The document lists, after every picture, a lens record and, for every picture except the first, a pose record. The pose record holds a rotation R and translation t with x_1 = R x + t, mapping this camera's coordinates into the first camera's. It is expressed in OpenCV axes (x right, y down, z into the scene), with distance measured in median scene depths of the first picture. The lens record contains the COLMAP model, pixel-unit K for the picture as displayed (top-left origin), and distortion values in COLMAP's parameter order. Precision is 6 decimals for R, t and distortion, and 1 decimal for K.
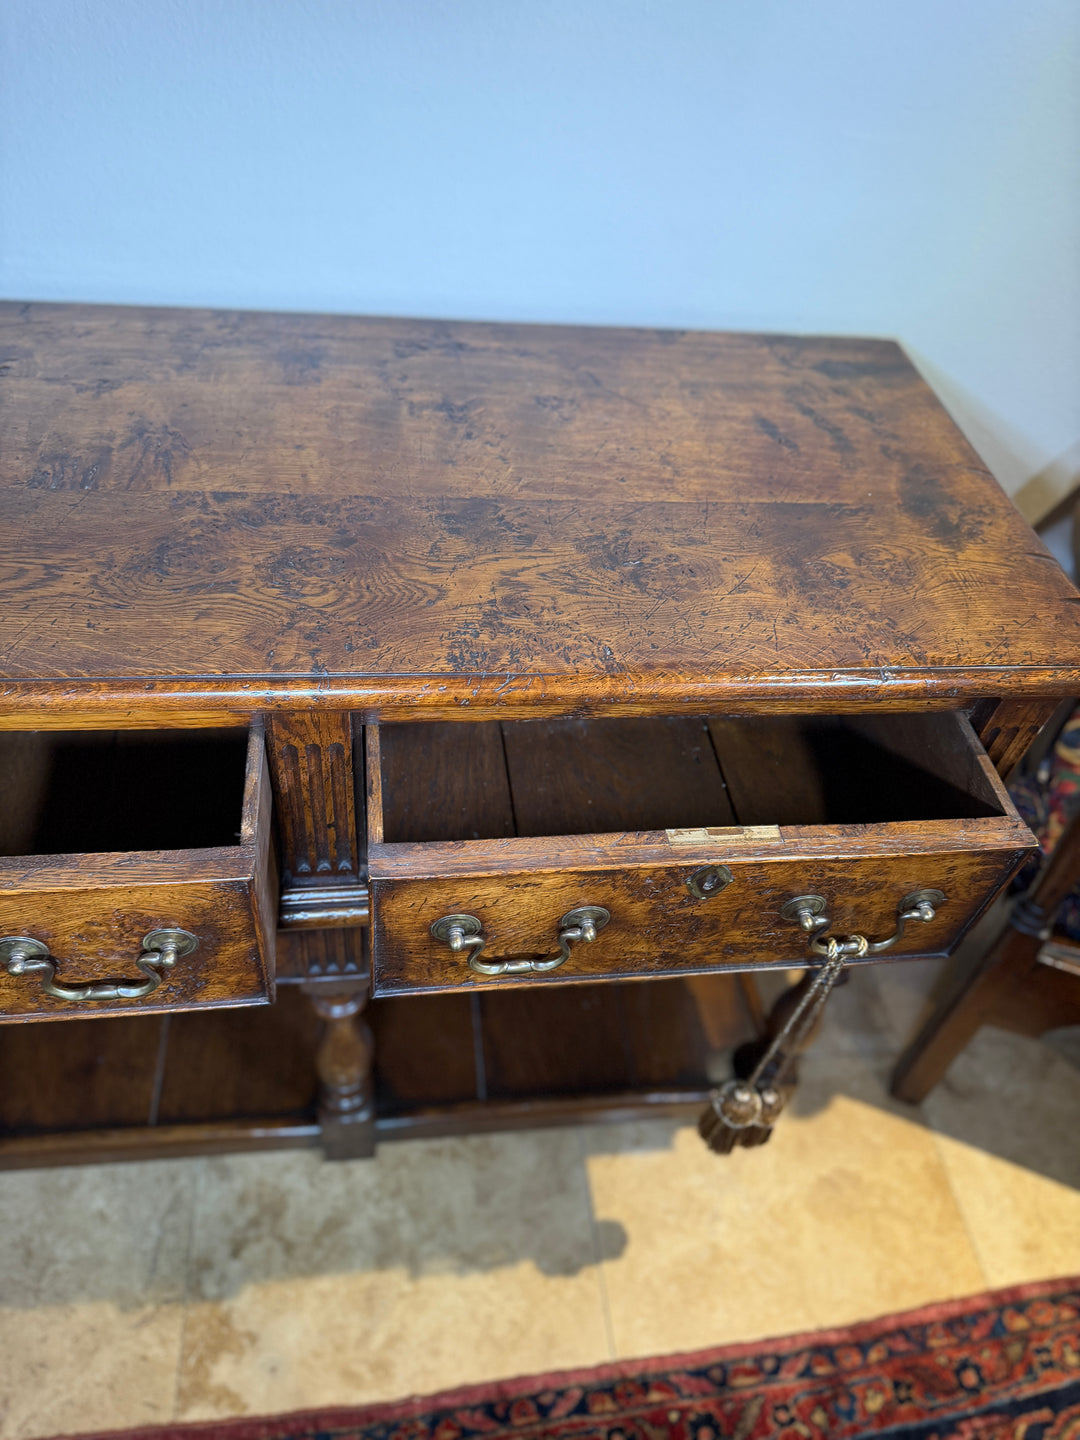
lens RADIAL K [[1025.5, 0, 552.1], [0, 1025.5, 720.8], [0, 0, 1]] dist [0.034448, -0.067421]
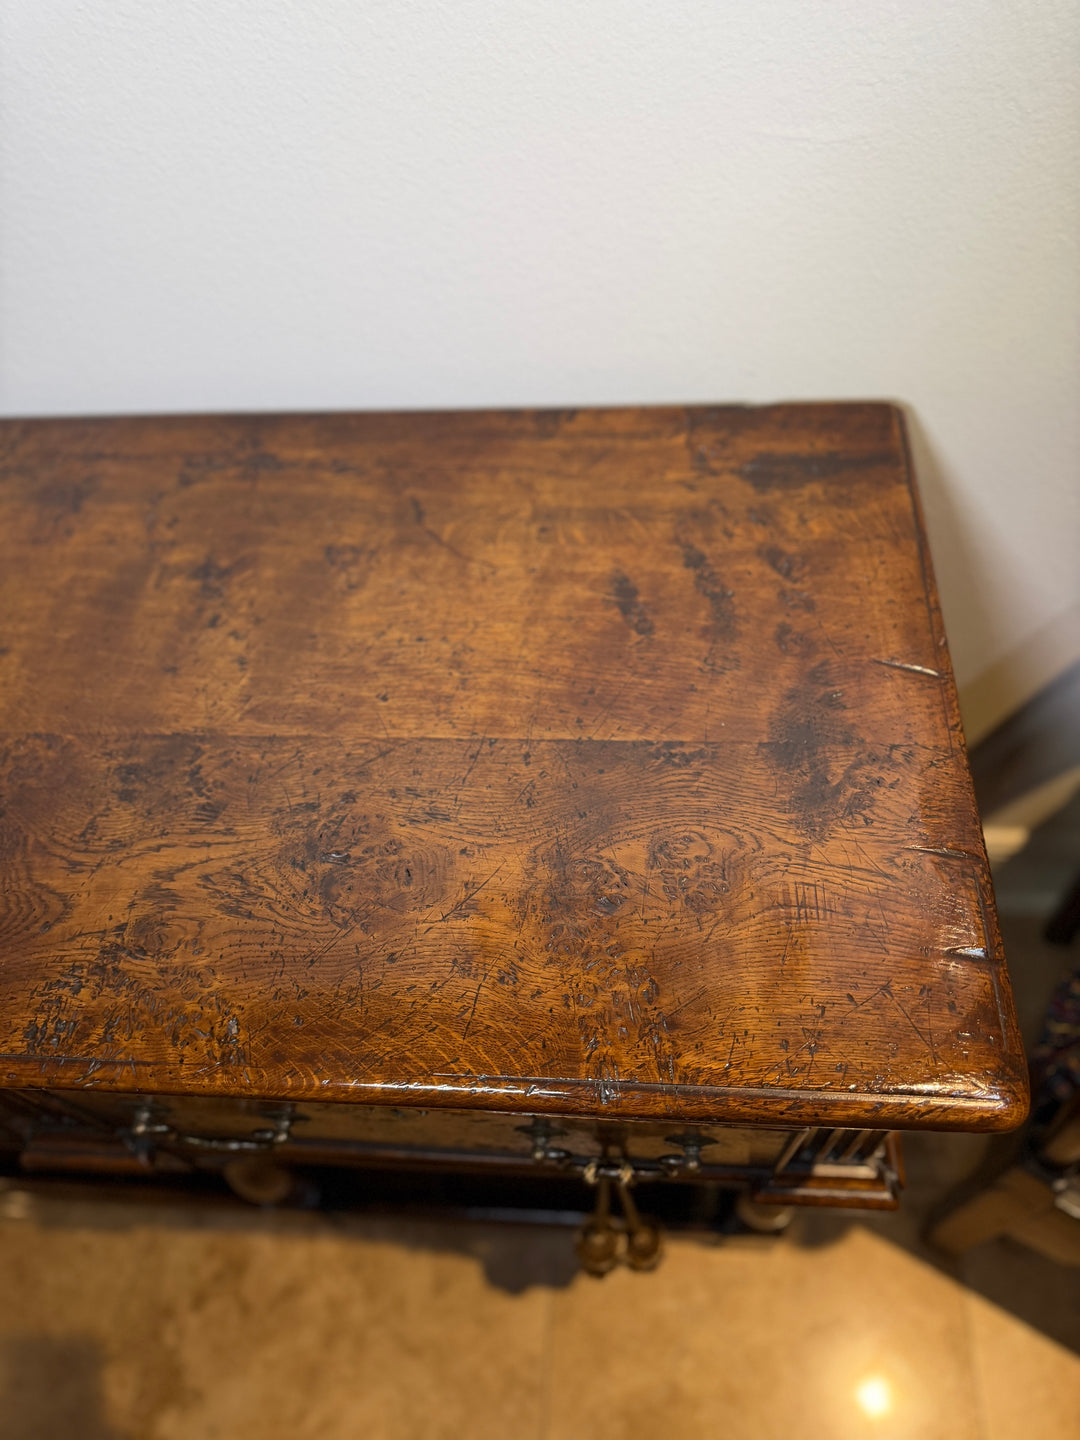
lens RADIAL K [[1025.5, 0, 555.6], [0, 1025.5, 726.9], [0, 0, 1]] dist [0.034448, -0.067421]
pose [[0.969912, 0.057339, -0.236608, 0.363819], [-0.016716, 0.985260, 0.170244, -0.336761], [0.242882, -0.161167, 0.956574, 0.297086]]
